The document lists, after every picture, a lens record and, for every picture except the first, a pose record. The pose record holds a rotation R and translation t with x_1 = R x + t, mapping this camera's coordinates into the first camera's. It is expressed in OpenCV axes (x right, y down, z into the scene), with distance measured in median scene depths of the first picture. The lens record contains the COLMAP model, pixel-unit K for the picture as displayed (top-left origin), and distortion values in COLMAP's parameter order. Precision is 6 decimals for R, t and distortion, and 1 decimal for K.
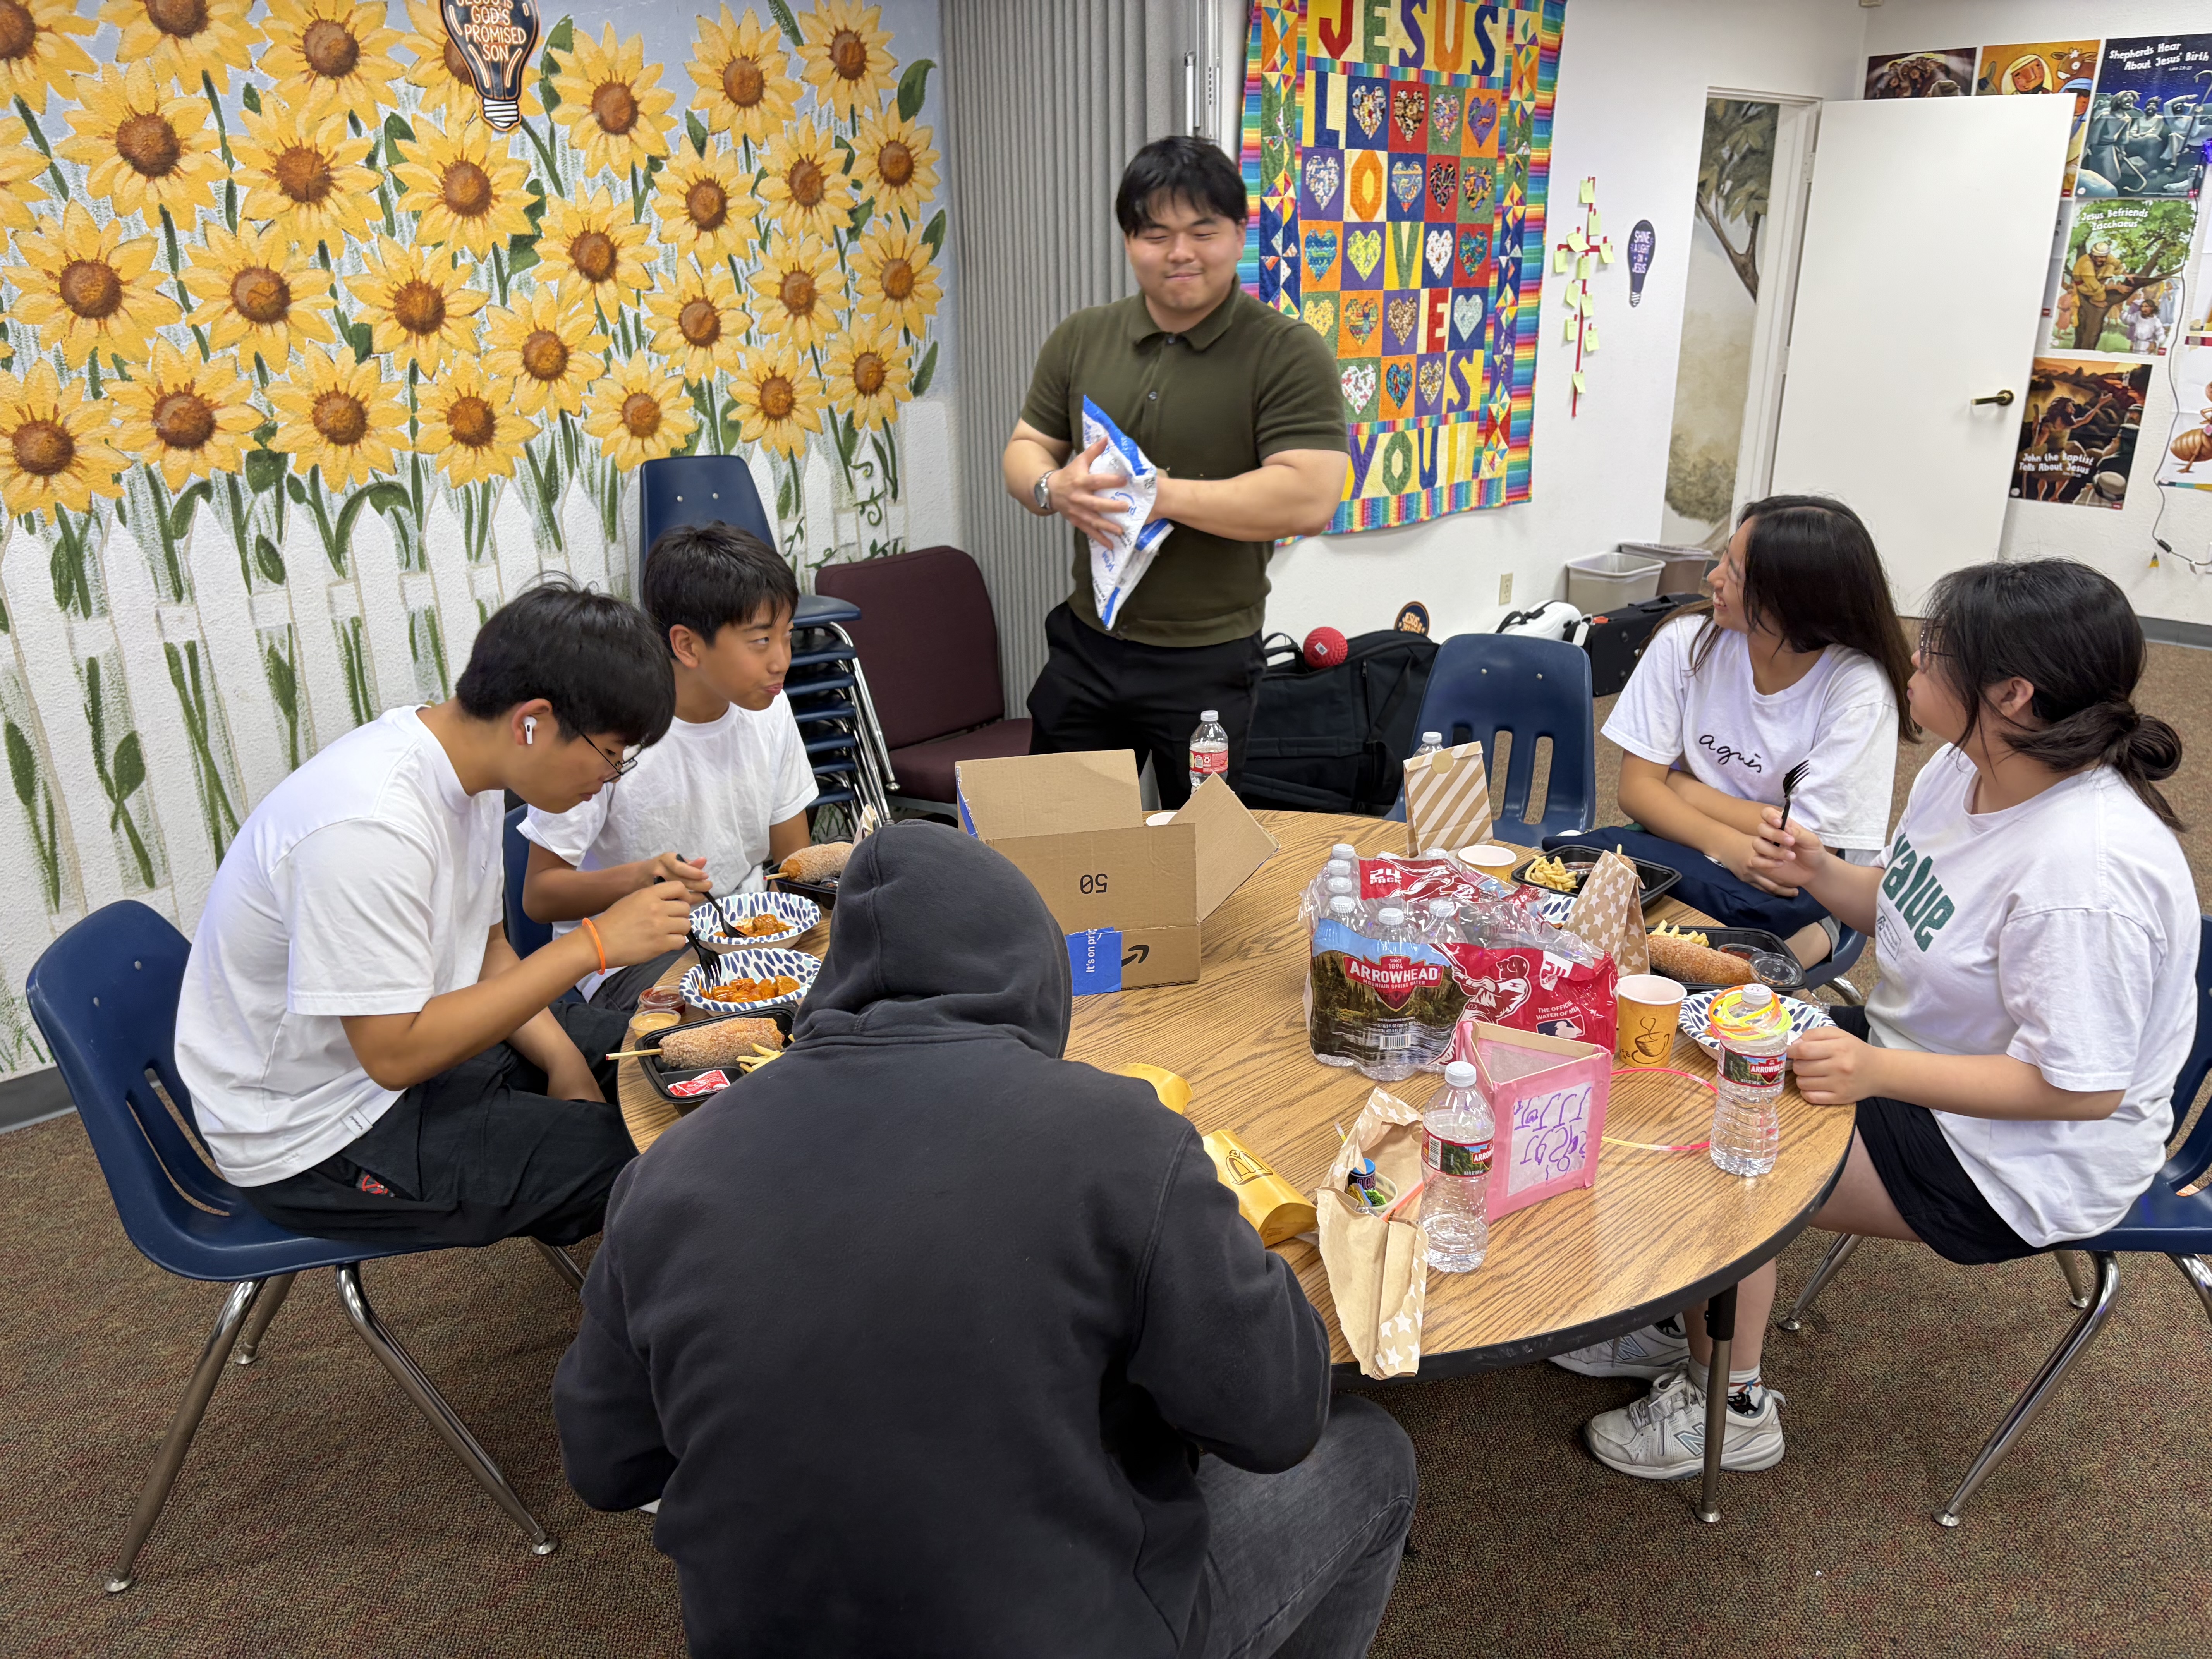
lens RADIAL K [[1688.9, 0, 1110.9], [0, 1688.9, 825.6], [0, 0, 1]] dist [0.034203, -0.032891]
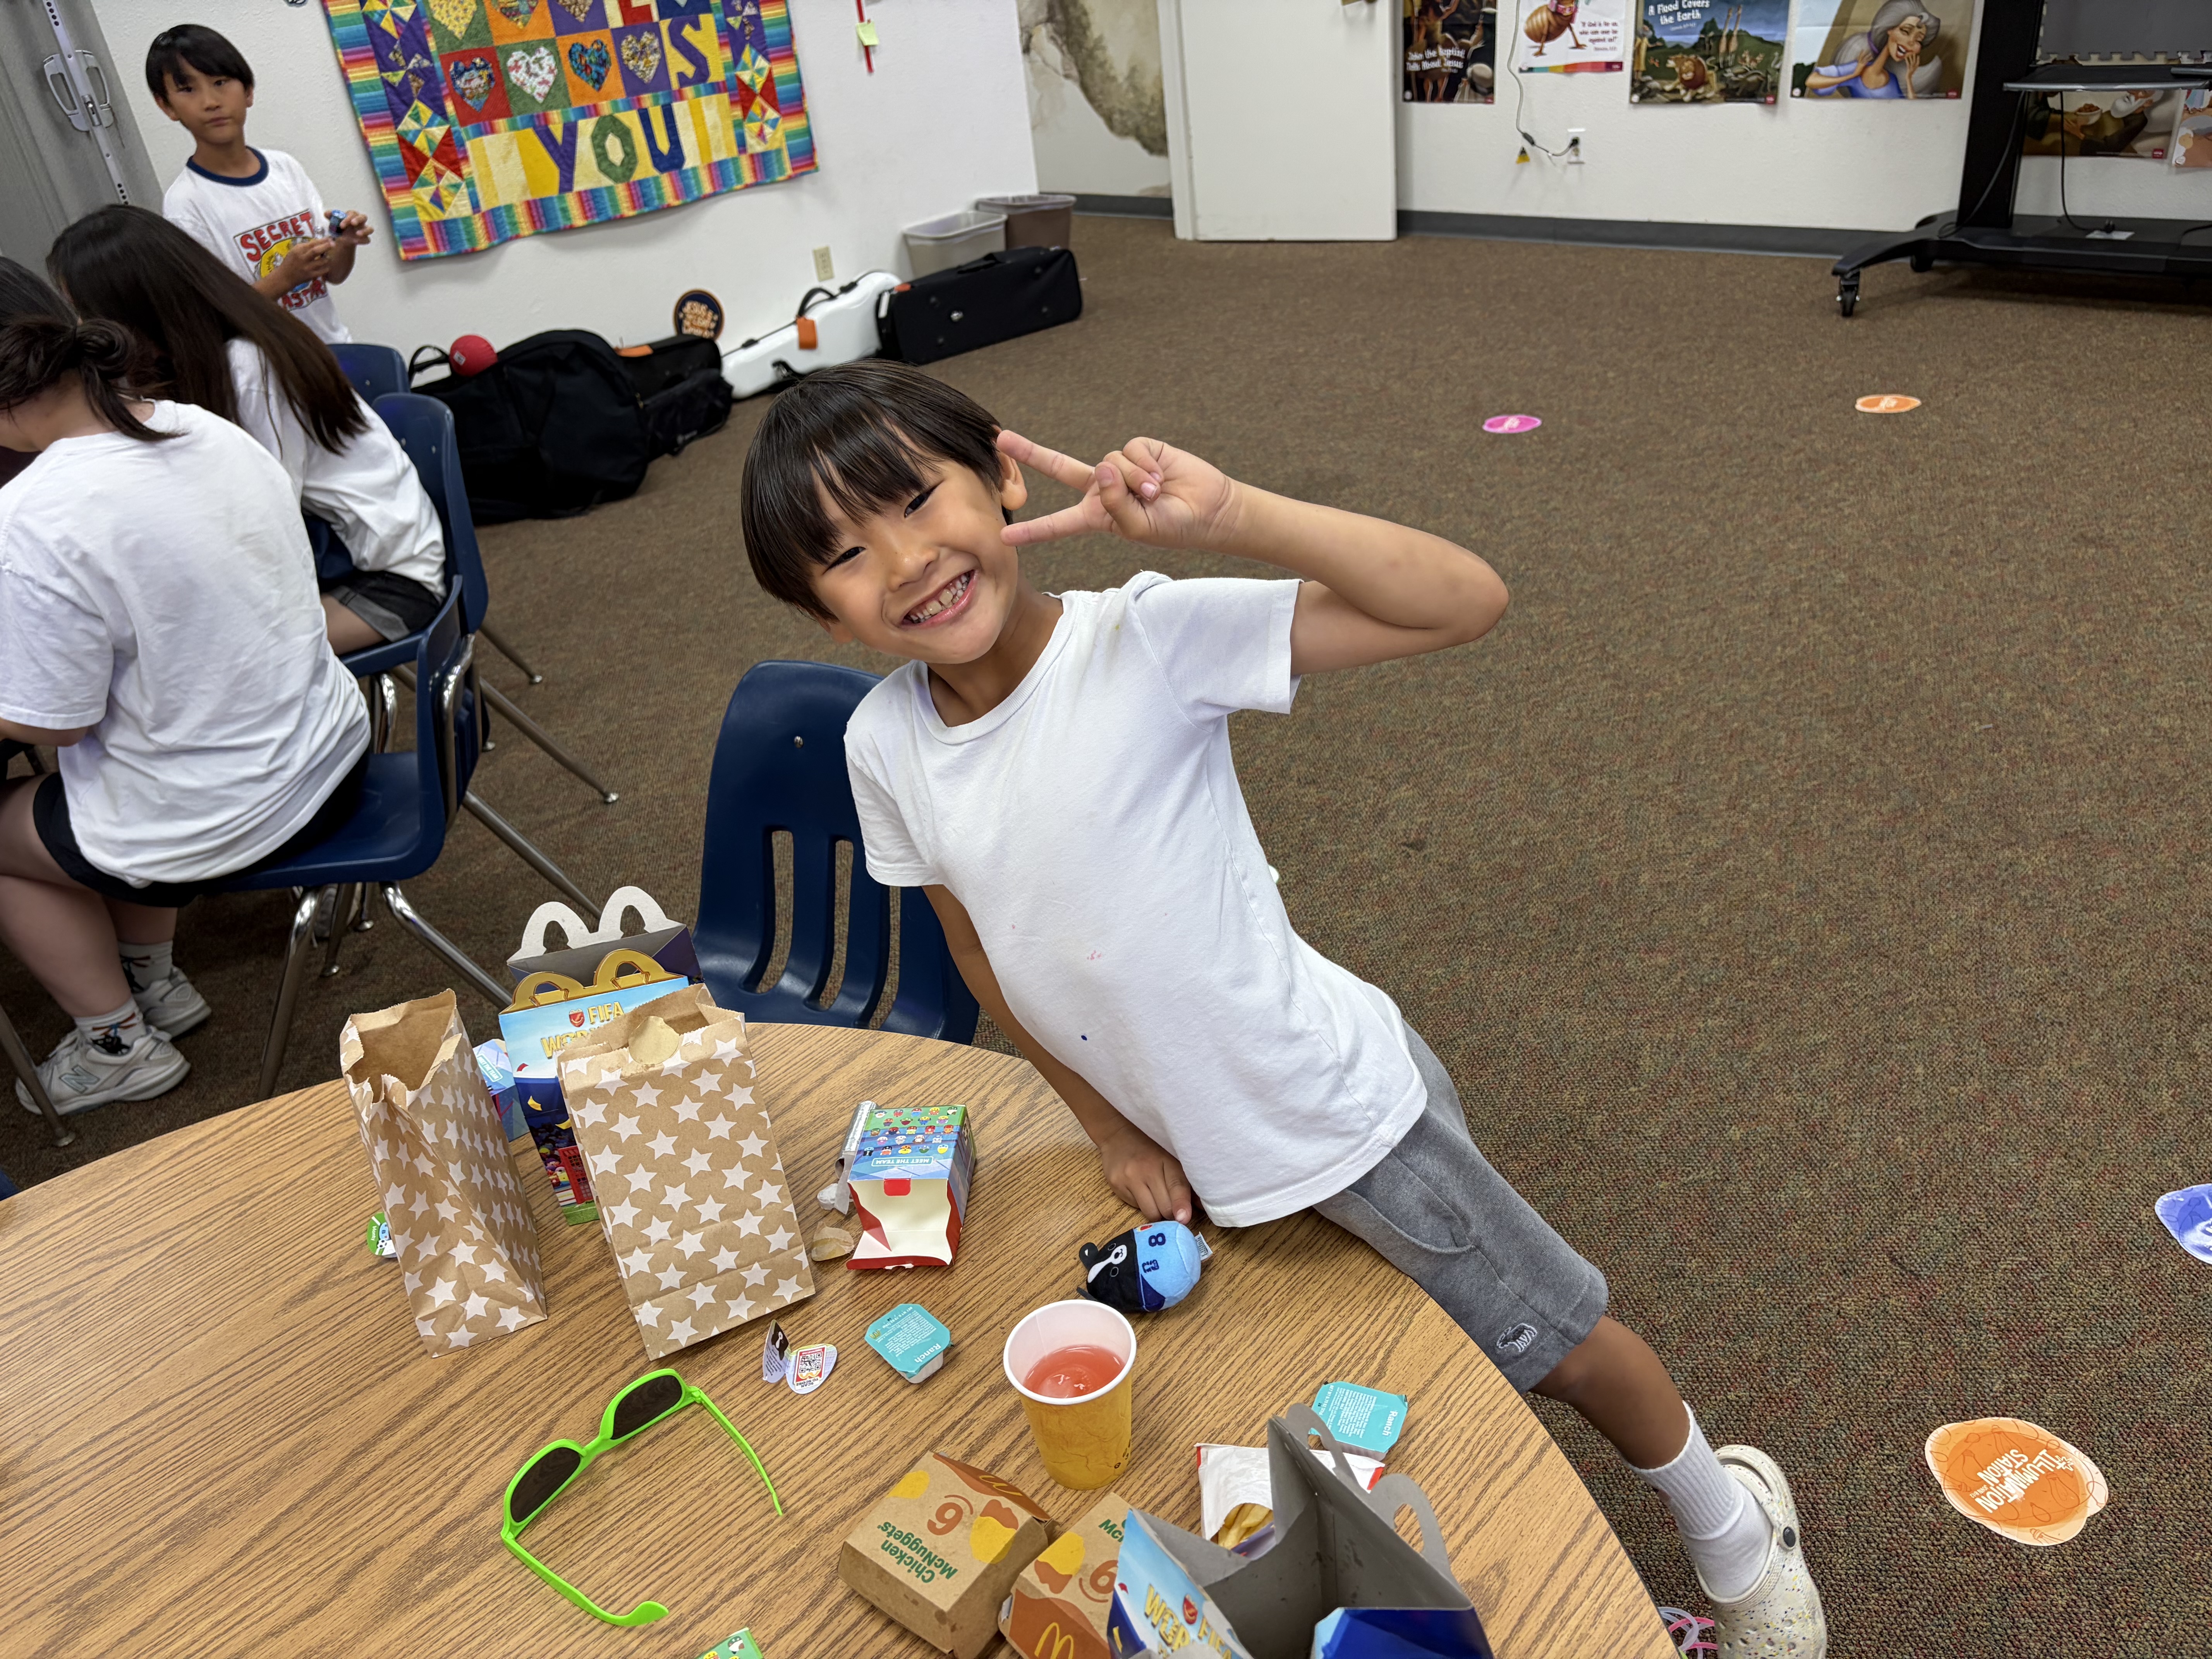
lens RADIAL K [[1688.9, 0, 1082.2], [0, 1688.9, 829.7], [0, 0, 1]] dist [0.034203, -0.032891]
pose [[0.993904, -0.100527, -0.045277, 0.386307], [0.106974, 0.978679, 0.175340, 0.024607], [0.026686, -0.179115, 0.983466, -0.027770]]
